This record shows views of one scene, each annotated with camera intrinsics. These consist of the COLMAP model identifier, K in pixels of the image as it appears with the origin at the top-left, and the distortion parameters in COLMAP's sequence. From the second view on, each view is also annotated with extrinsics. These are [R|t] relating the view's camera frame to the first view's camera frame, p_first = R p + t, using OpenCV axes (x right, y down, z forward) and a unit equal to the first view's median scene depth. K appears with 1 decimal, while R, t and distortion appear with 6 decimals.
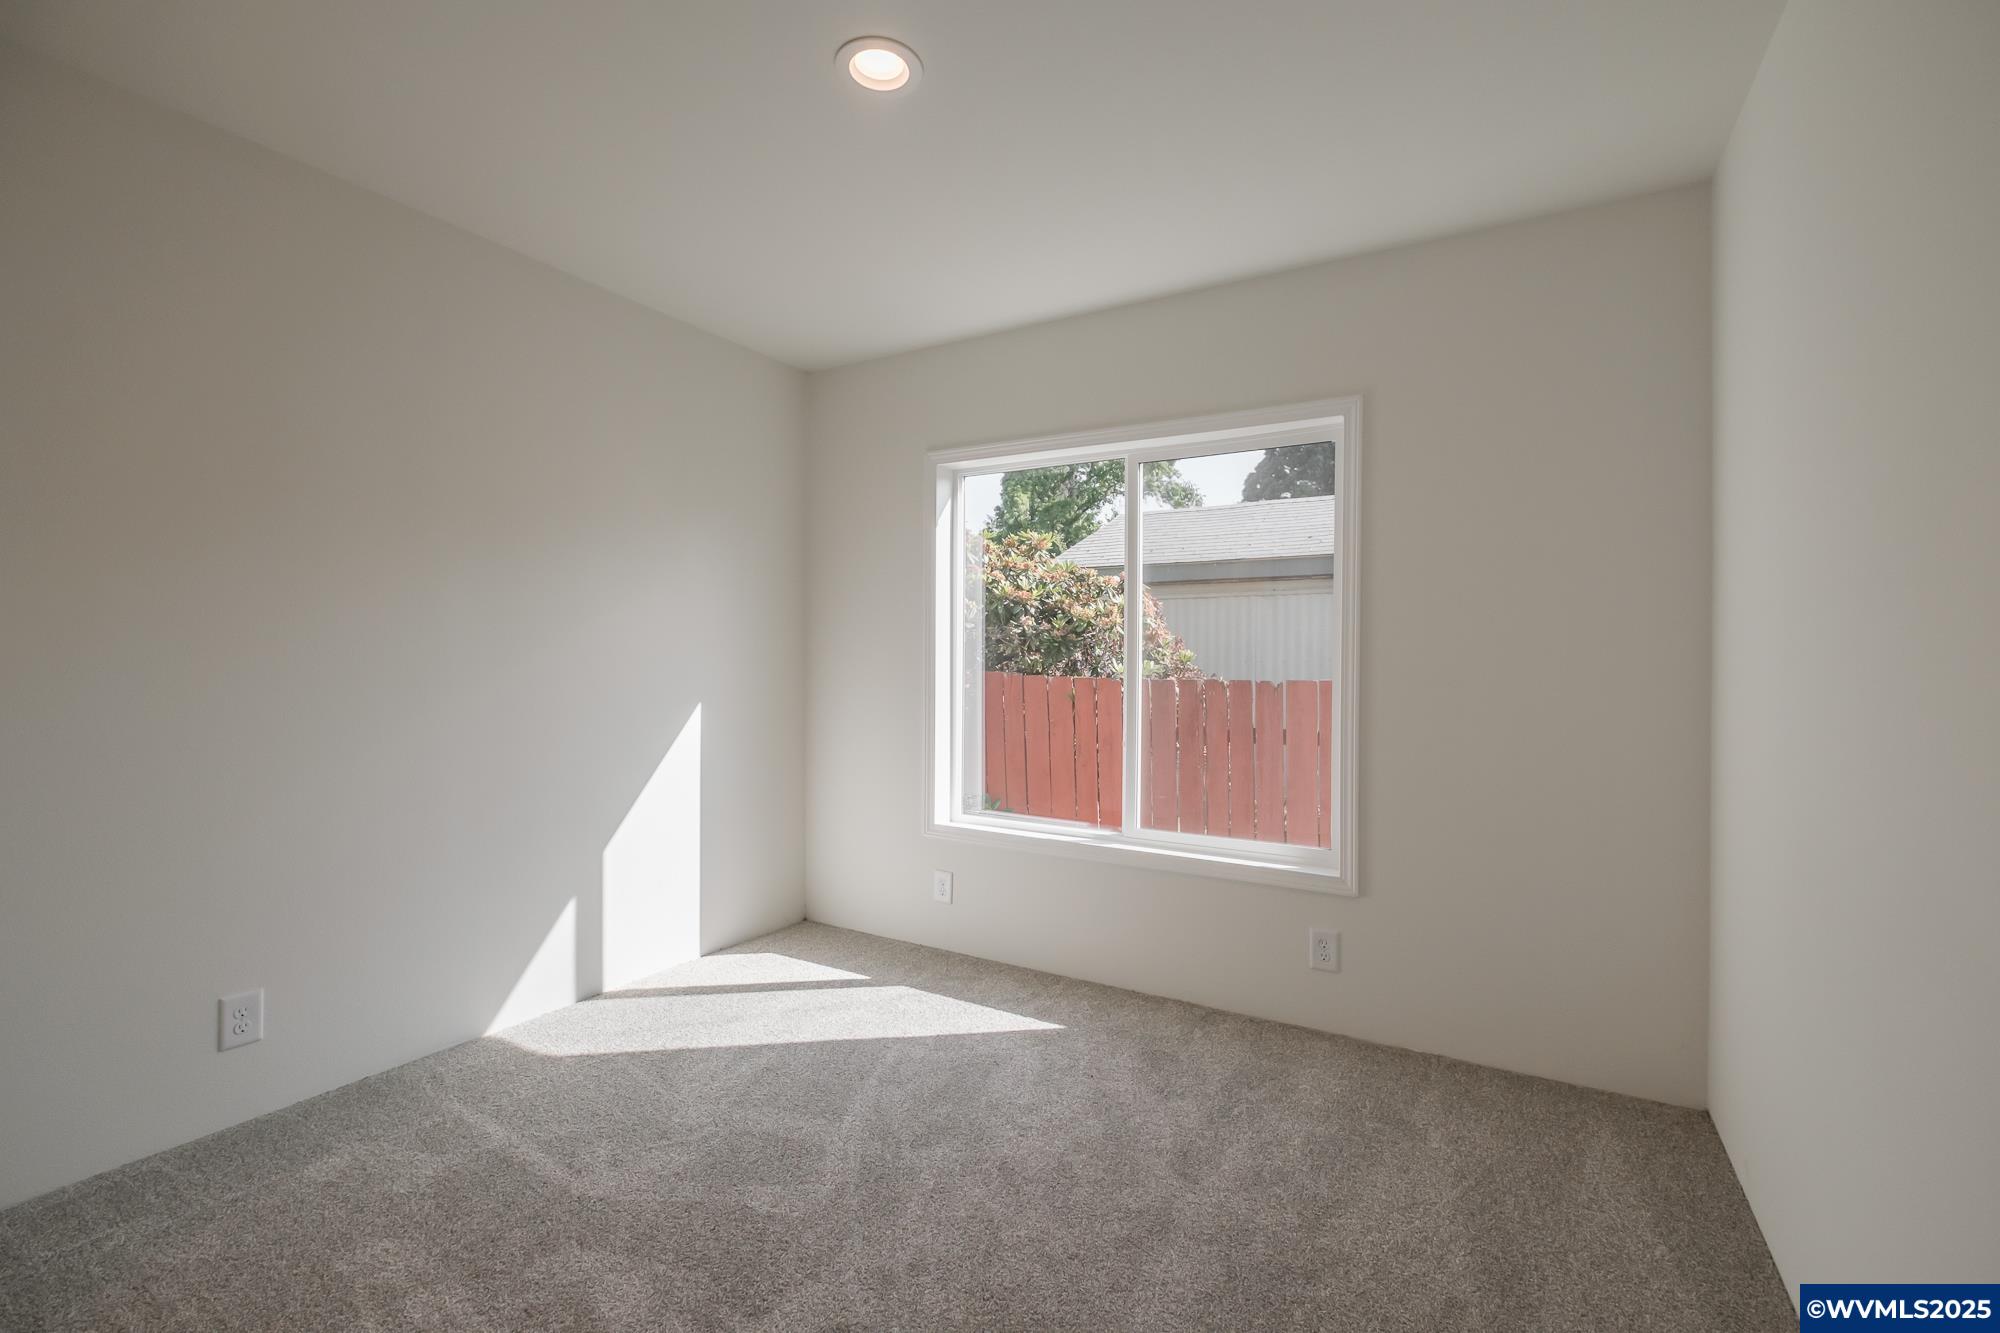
lens RADIAL K [[866.0, 0, 1001.2], [0, 866.0, 653.2], [0, 0, 1]] dist [-0.002803, -0.001466]
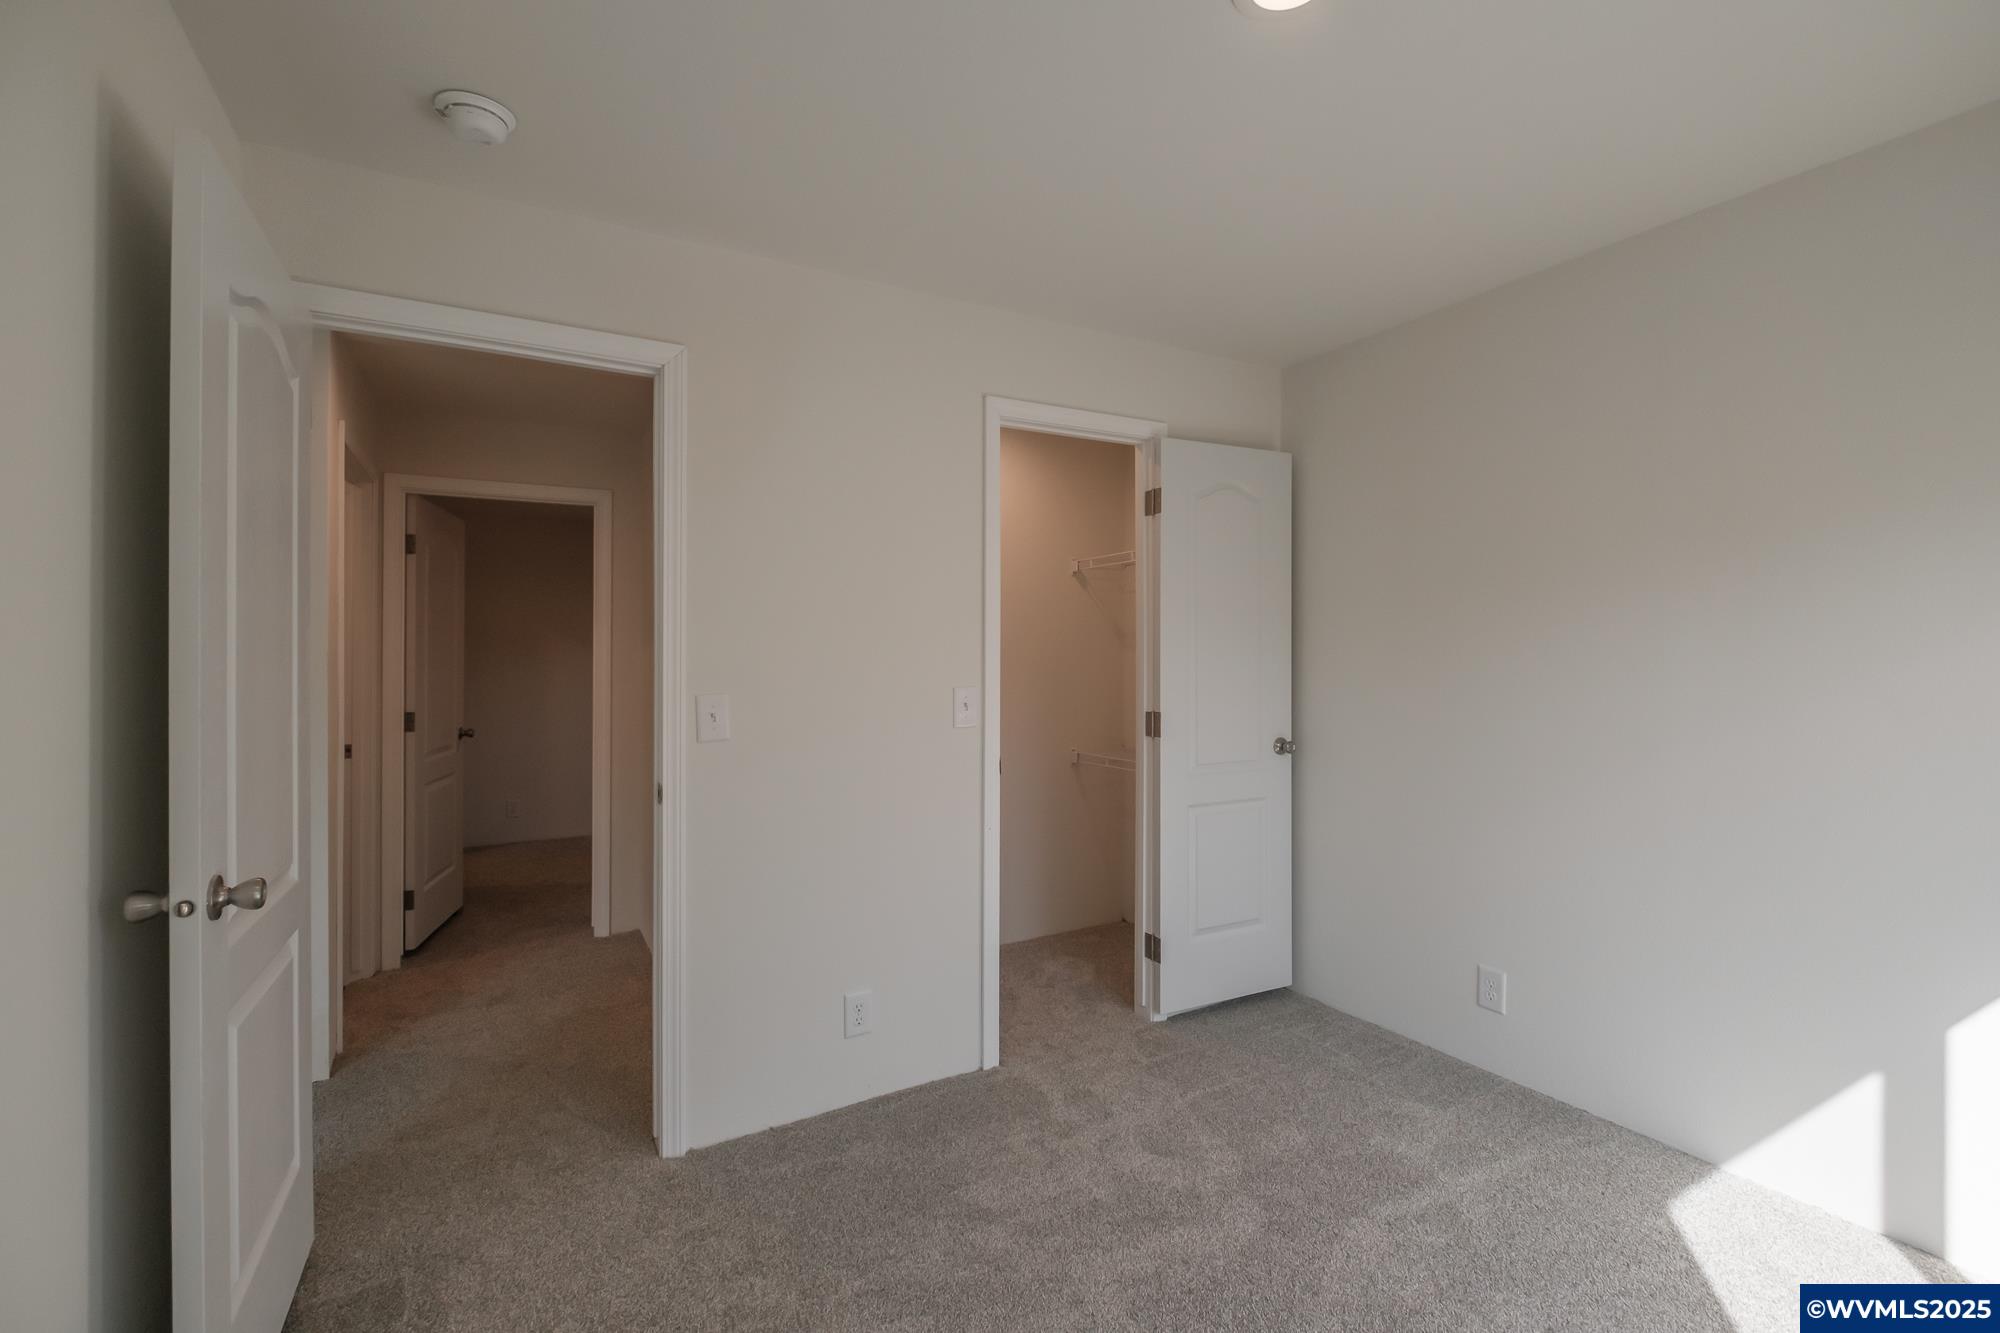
lens RADIAL K [[866.0, 0, 1012.9], [0, 866.0, 652.7], [0, 0, 1]] dist [-0.002803, -0.001466]
pose [[-0.495306, -0.014111, -0.868604, 0.168307], [0.011158, 0.999682, -0.022604, -0.012891], [0.868647, -0.020888, -0.494991, 0.310768]]
